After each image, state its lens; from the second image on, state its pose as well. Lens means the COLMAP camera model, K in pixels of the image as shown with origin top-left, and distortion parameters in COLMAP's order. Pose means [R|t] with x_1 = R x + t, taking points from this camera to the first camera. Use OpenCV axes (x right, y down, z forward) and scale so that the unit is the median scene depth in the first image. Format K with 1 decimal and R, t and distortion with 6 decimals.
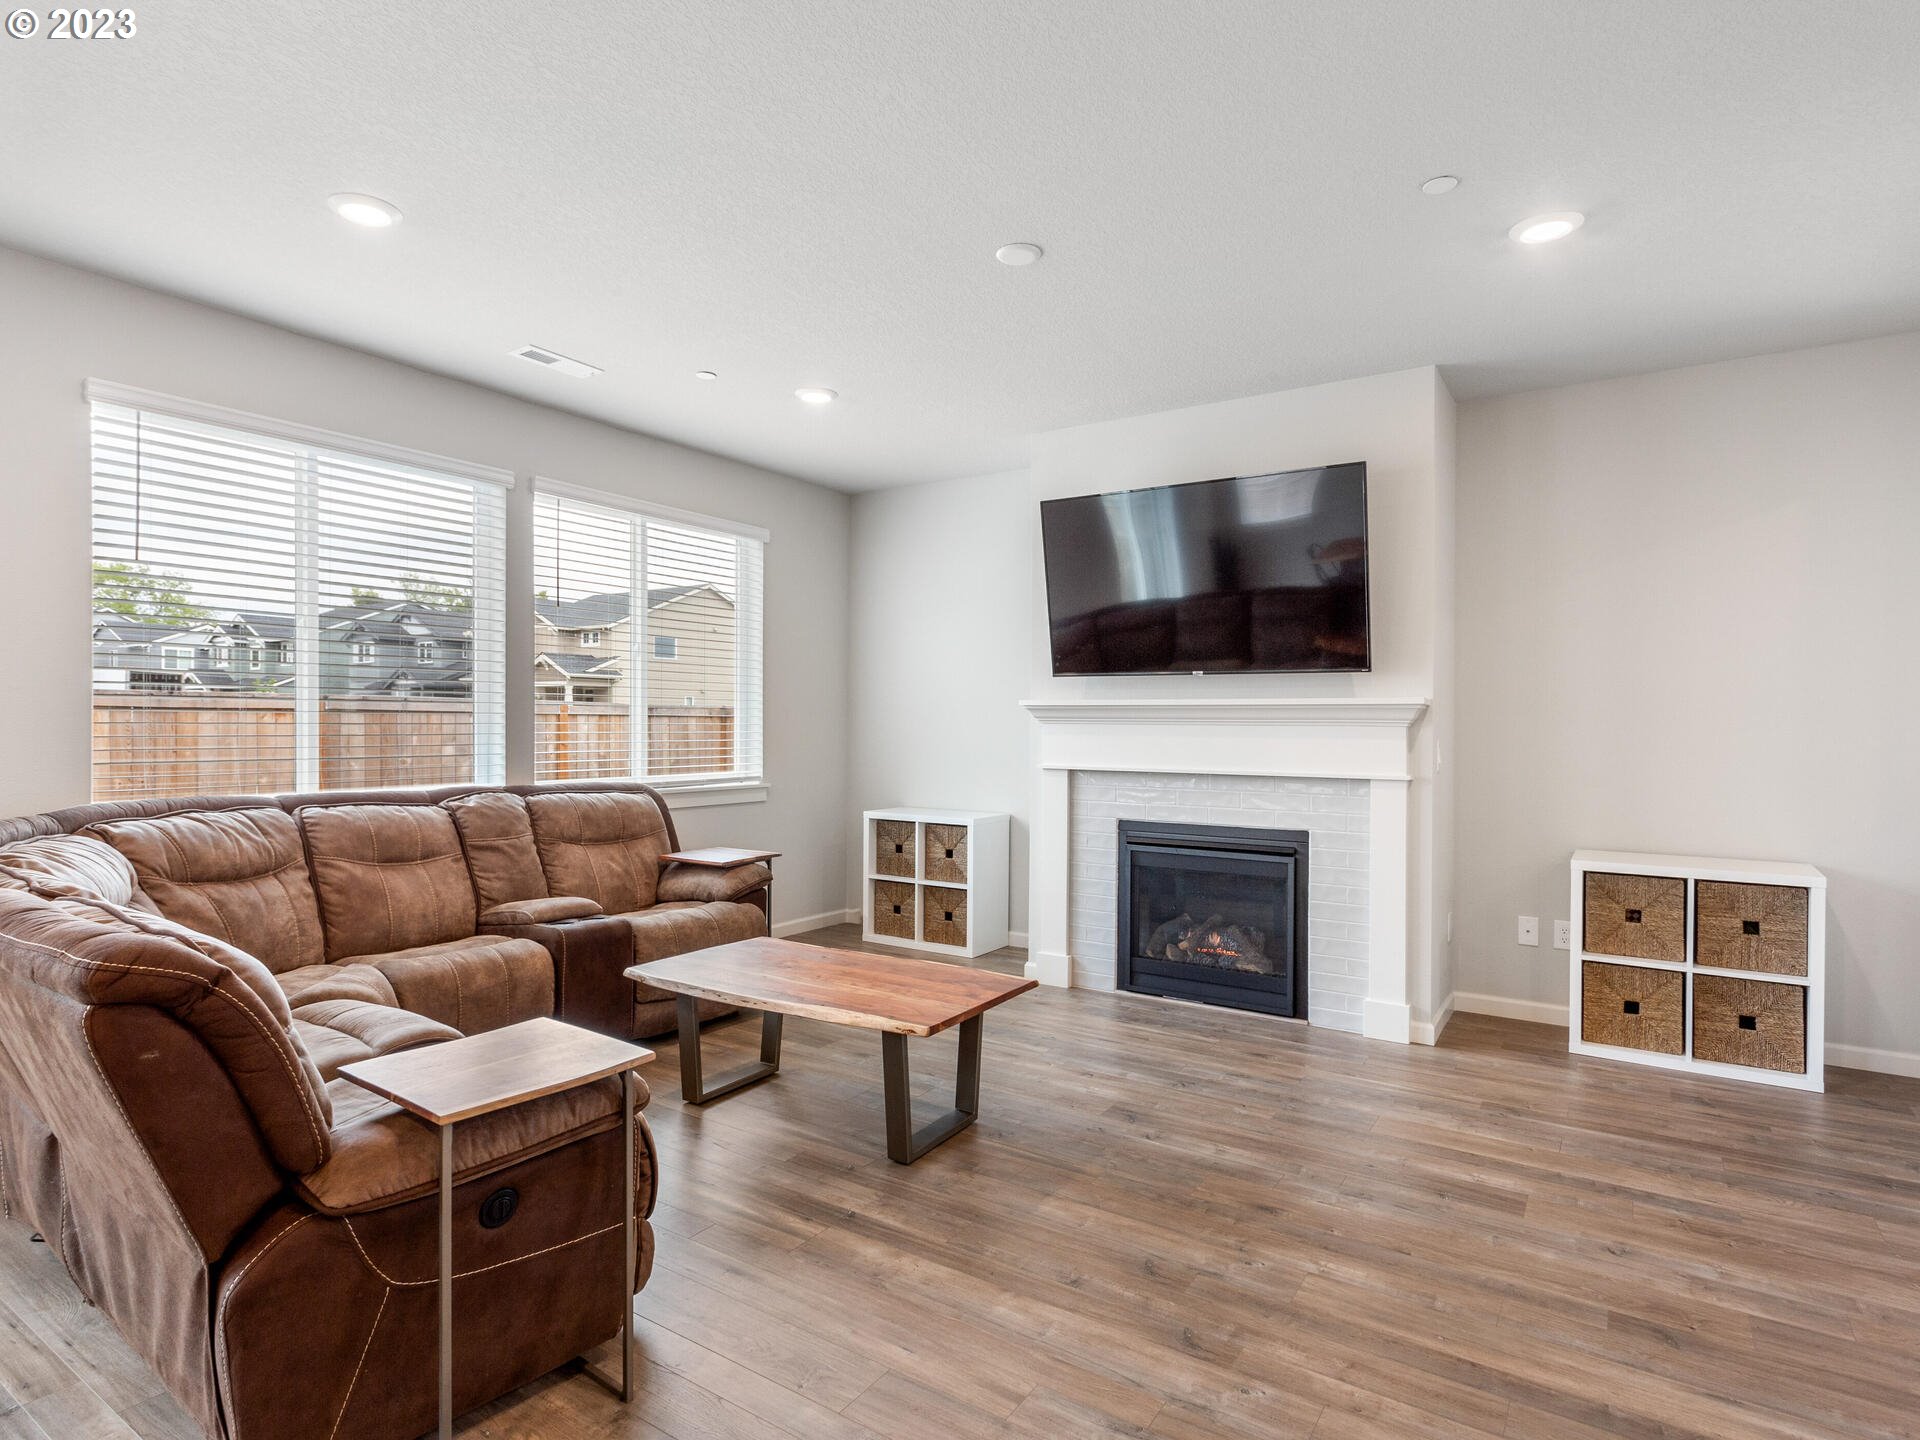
lens RADIAL K [[1024.6, 0, 944.8], [0, 1024.6, 741.4], [0, 0, 1]] dist [-0.002453, 0.001709]
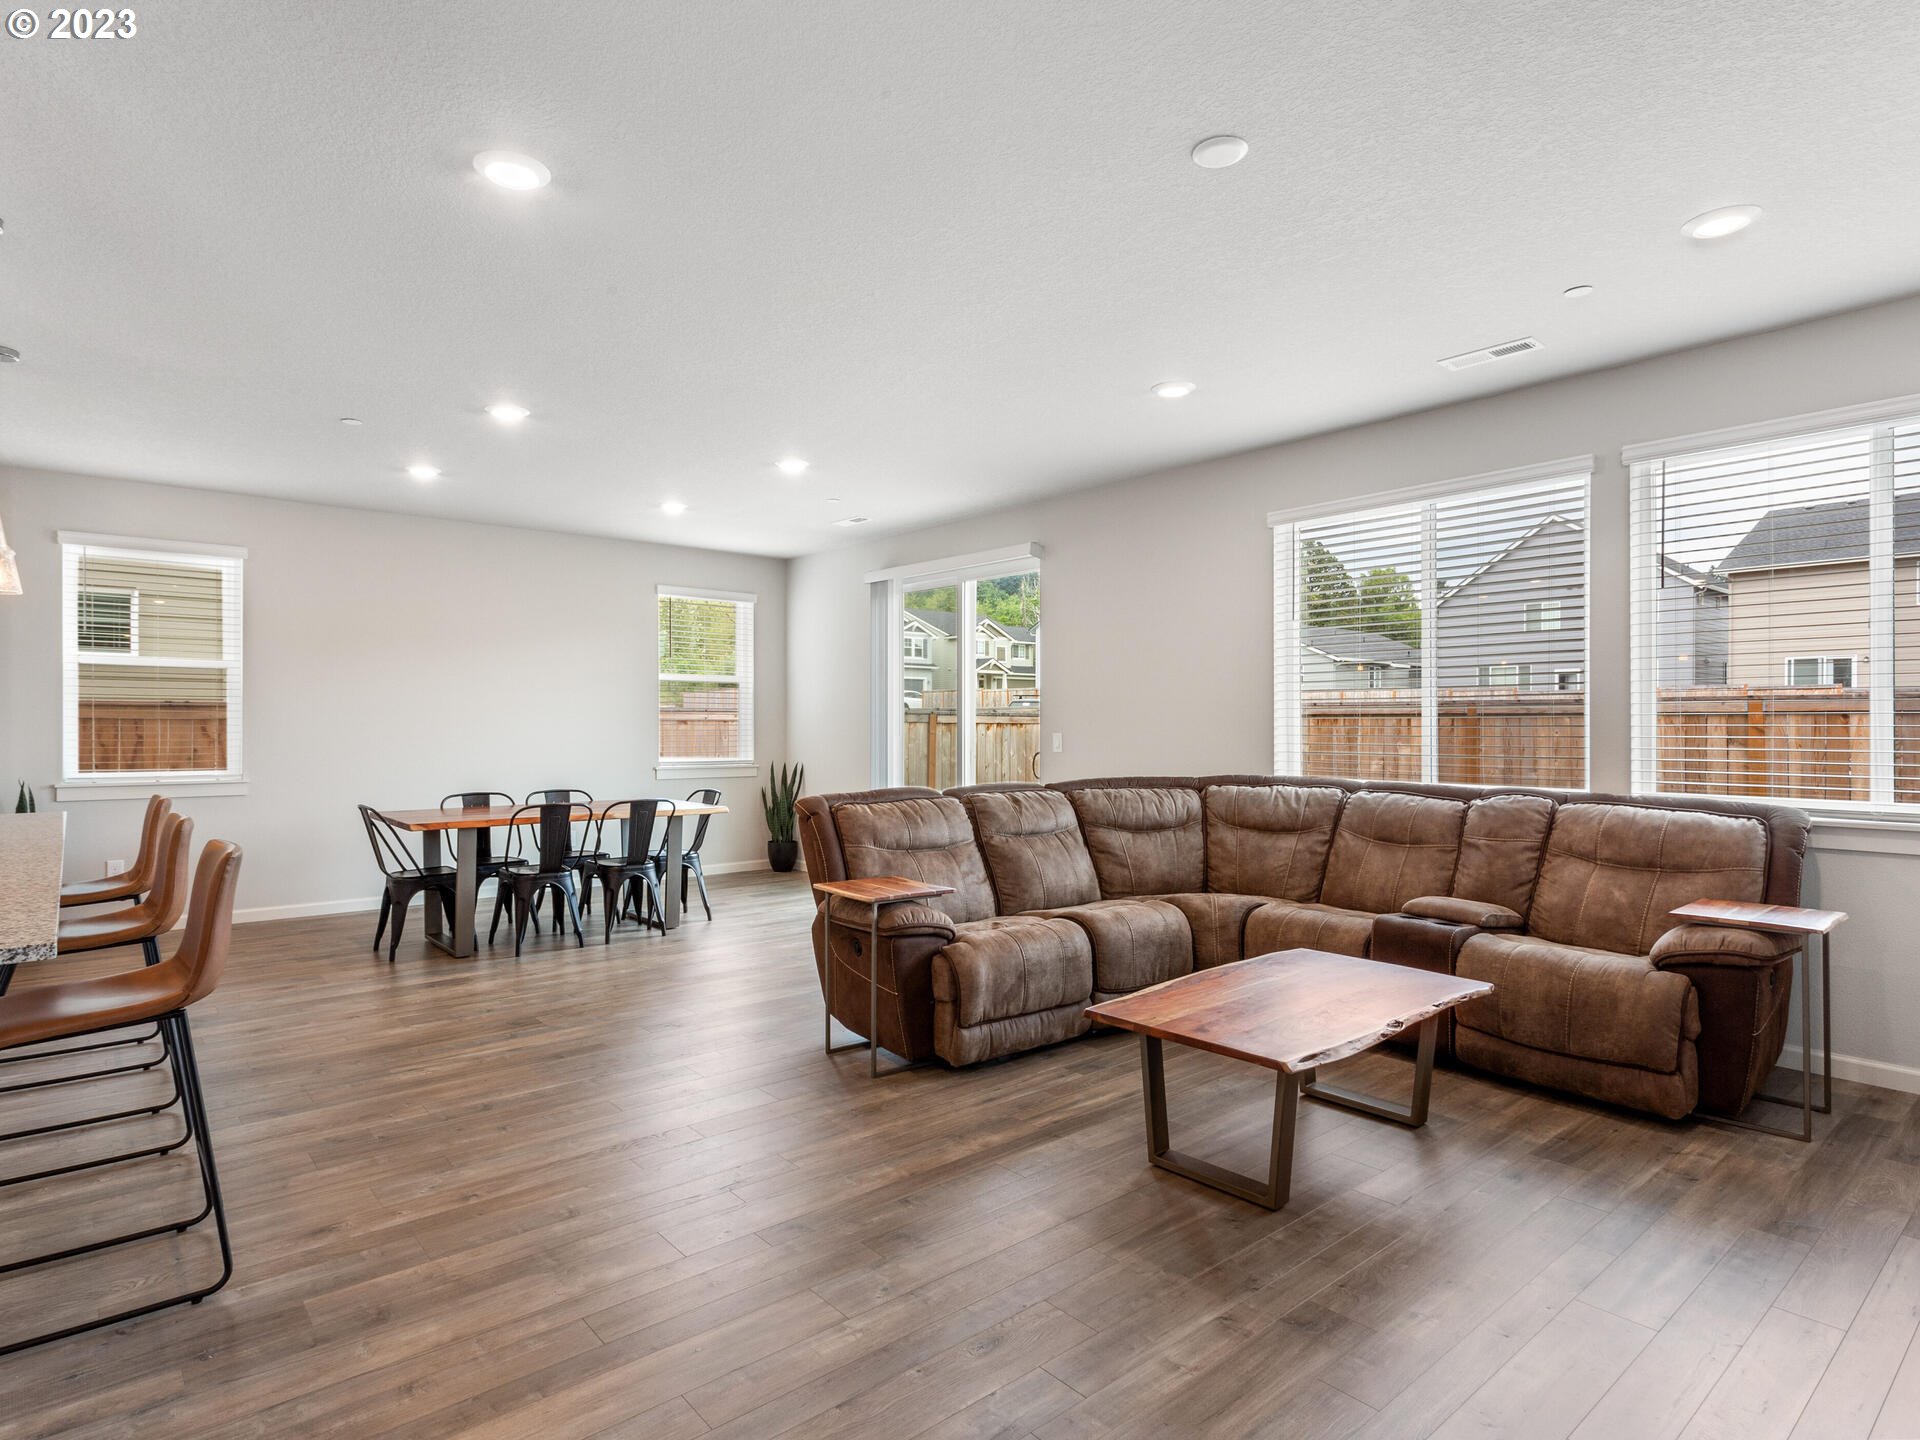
lens RADIAL K [[1024.6, 0, 944.8], [0, 1024.6, 741.4], [0, 0, 1]] dist [-0.002453, 0.001709]
pose [[-0.278137, 0.014973, -0.960425, 0.766249], [-0.009159, 0.999792, 0.018239, -0.017597], [0.960498, 0.013870, -0.277942, 0.838396]]
